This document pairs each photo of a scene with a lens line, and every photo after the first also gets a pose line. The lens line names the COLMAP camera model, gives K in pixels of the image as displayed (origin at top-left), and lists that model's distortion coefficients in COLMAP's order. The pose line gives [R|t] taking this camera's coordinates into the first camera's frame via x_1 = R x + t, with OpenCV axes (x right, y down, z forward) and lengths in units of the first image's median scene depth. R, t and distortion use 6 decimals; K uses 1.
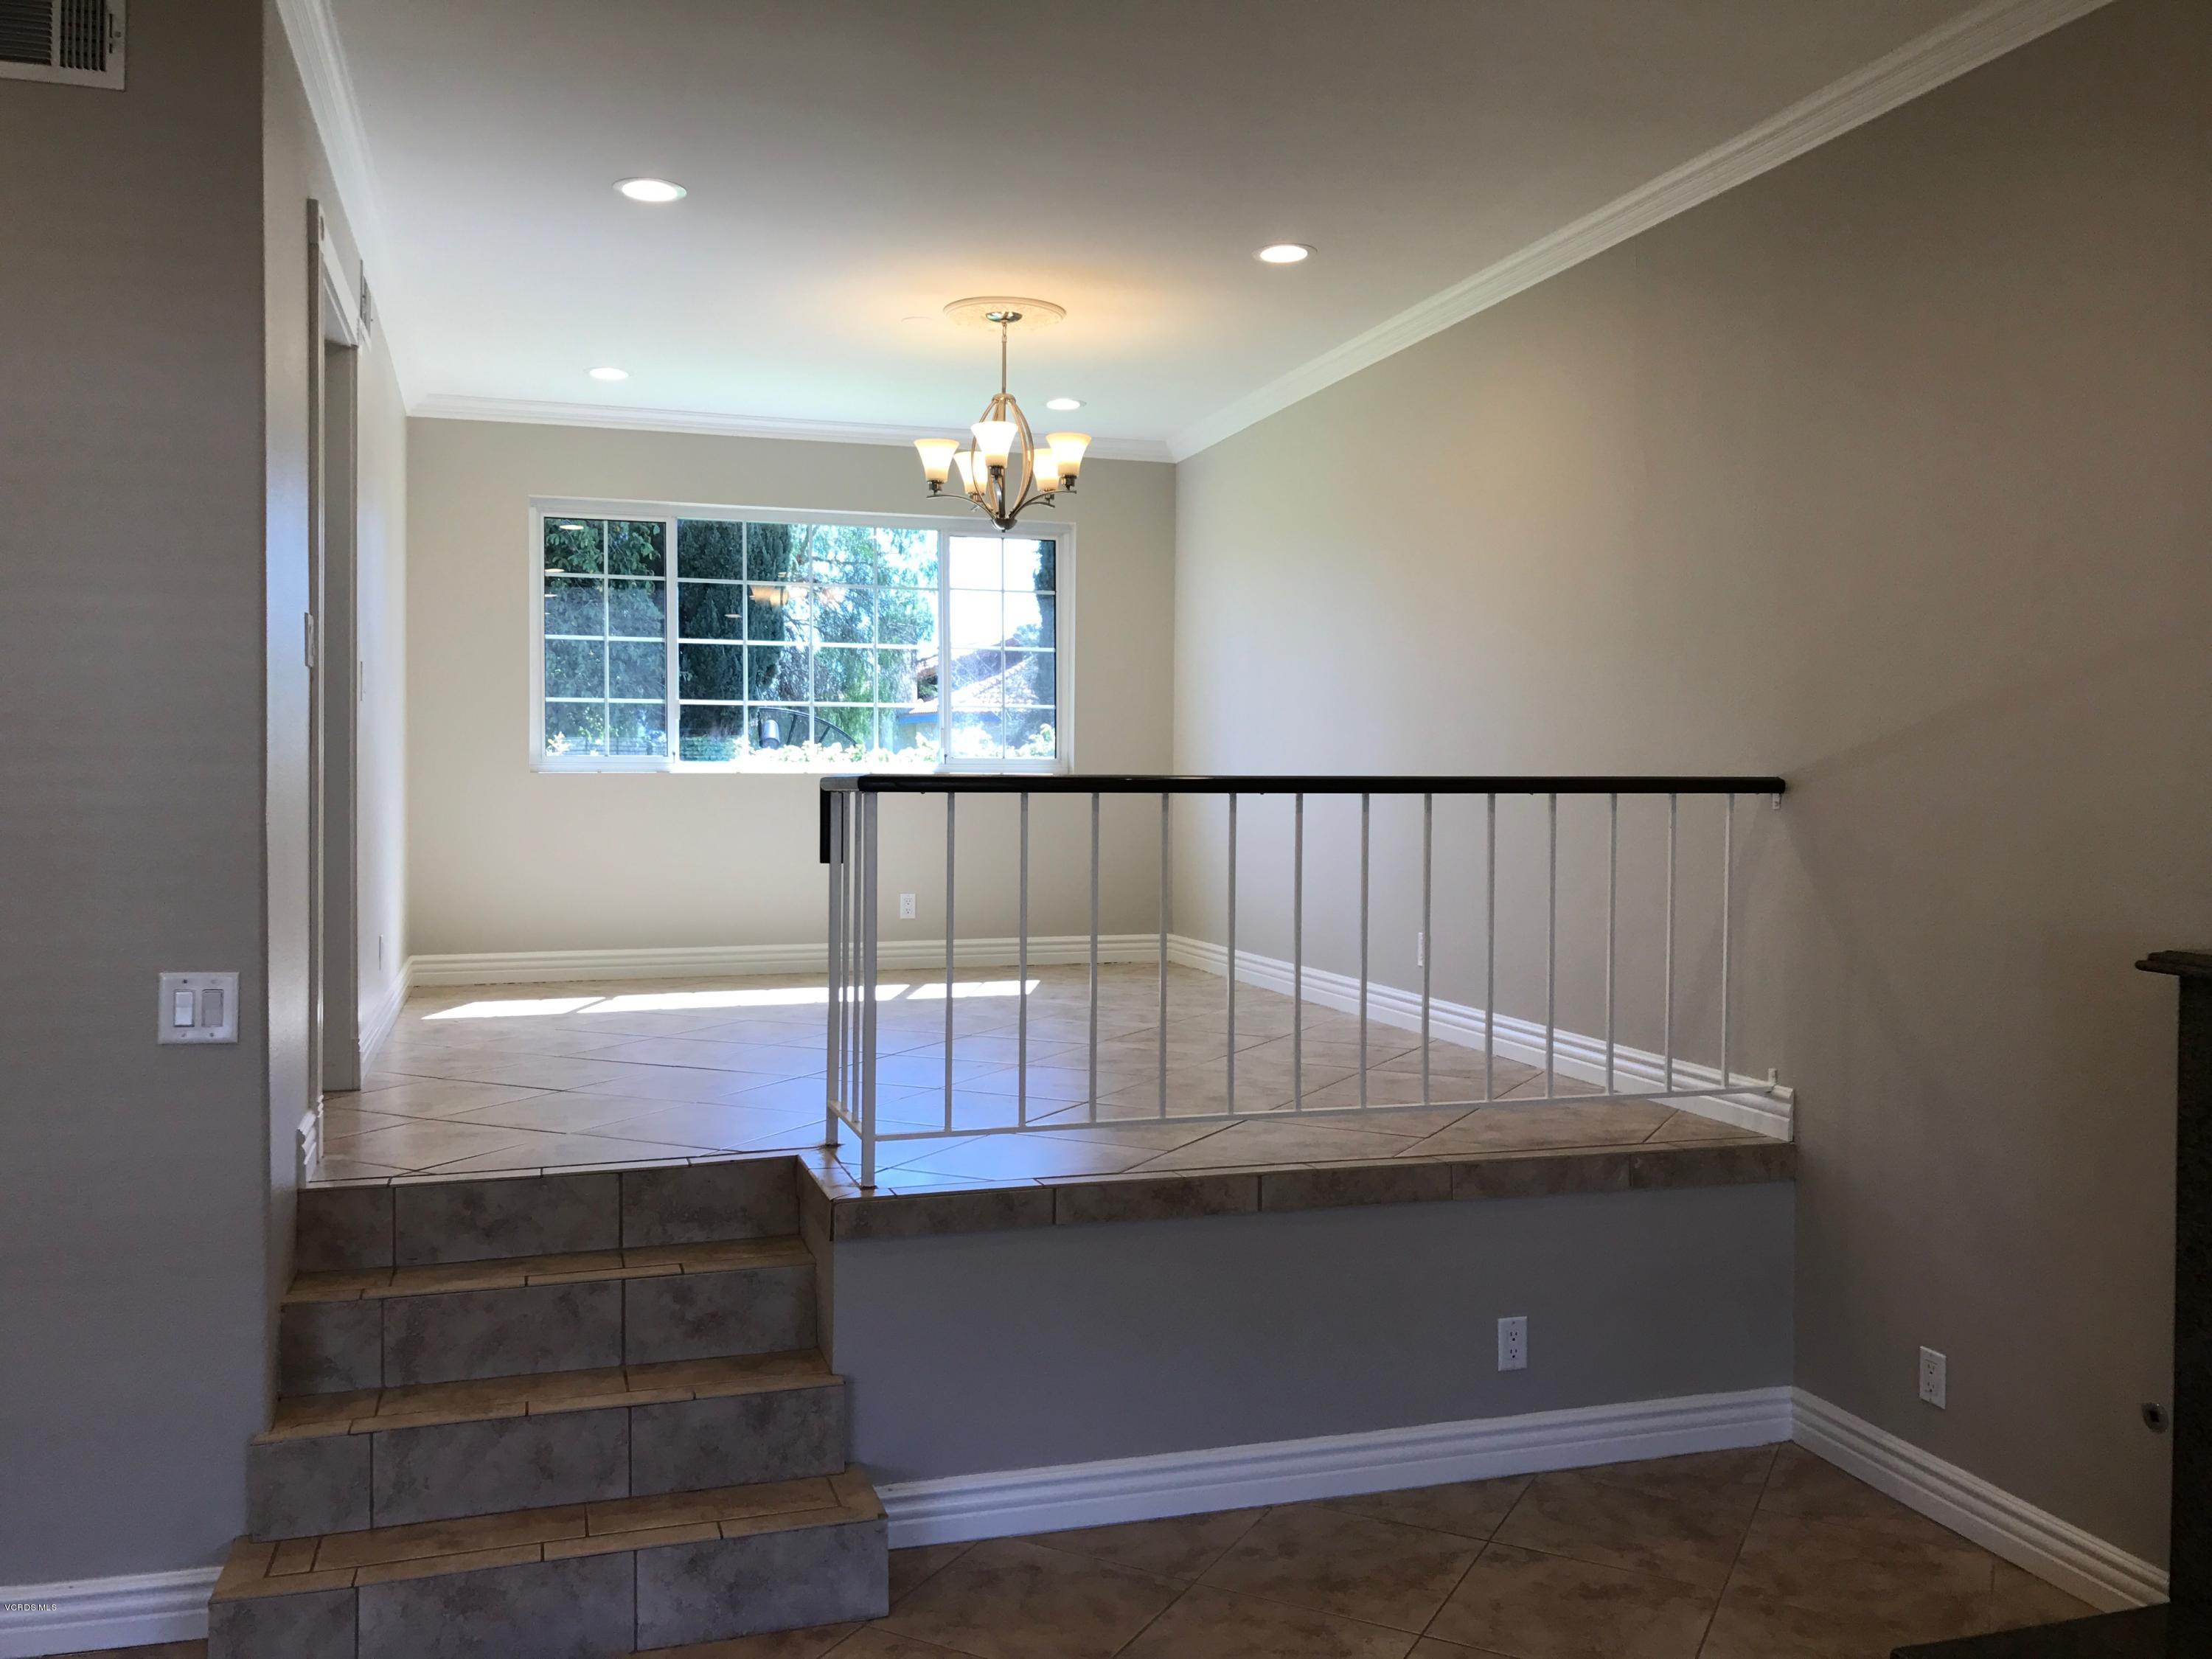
lens RADIAL K [[1833.4, 0, 1104.7], [0, 1833.4, 824.0], [0, 0, 1]] dist [0.003963, 0.001323]
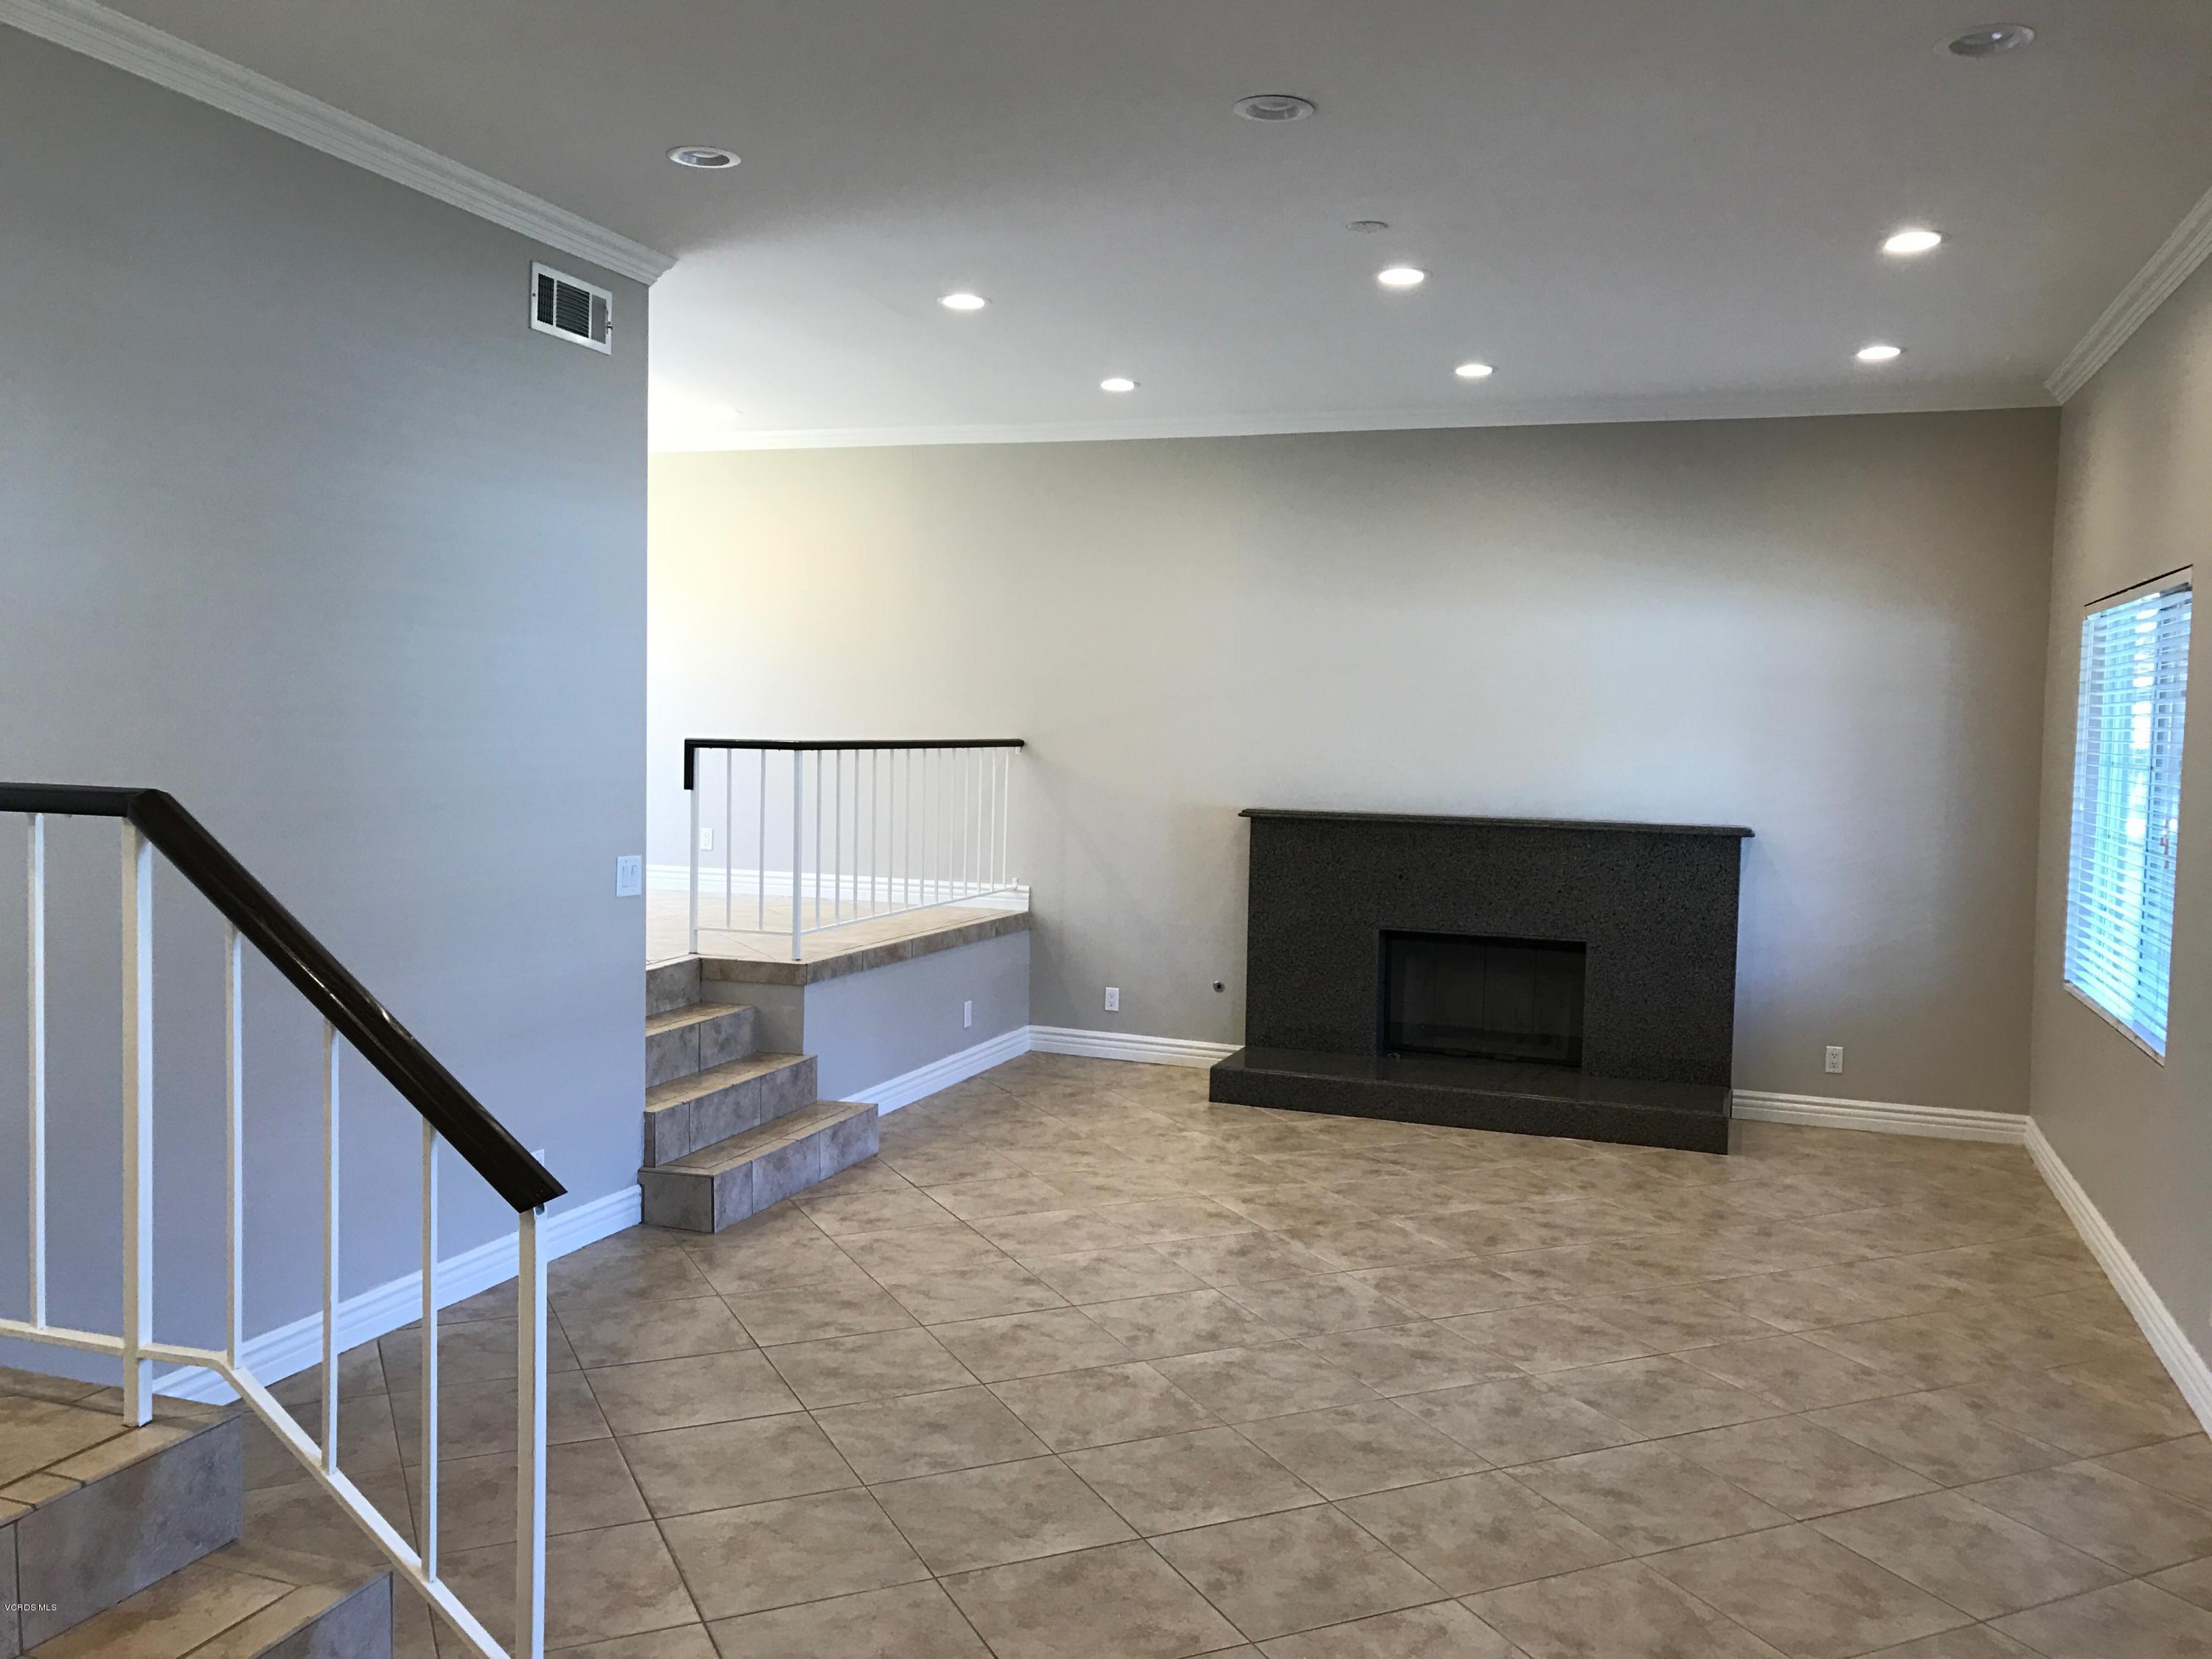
lens RADIAL K [[1833.4, 0, 1103.9], [0, 1833.4, 829.1], [0, 0, 1]] dist [0.003963, 0.001323]
pose [[0.592223, -0.038770, 0.804841, -1.426638], [0.003570, 0.998958, 0.045494, -0.020794], [-0.805766, -0.024070, 0.591745, -0.364688]]
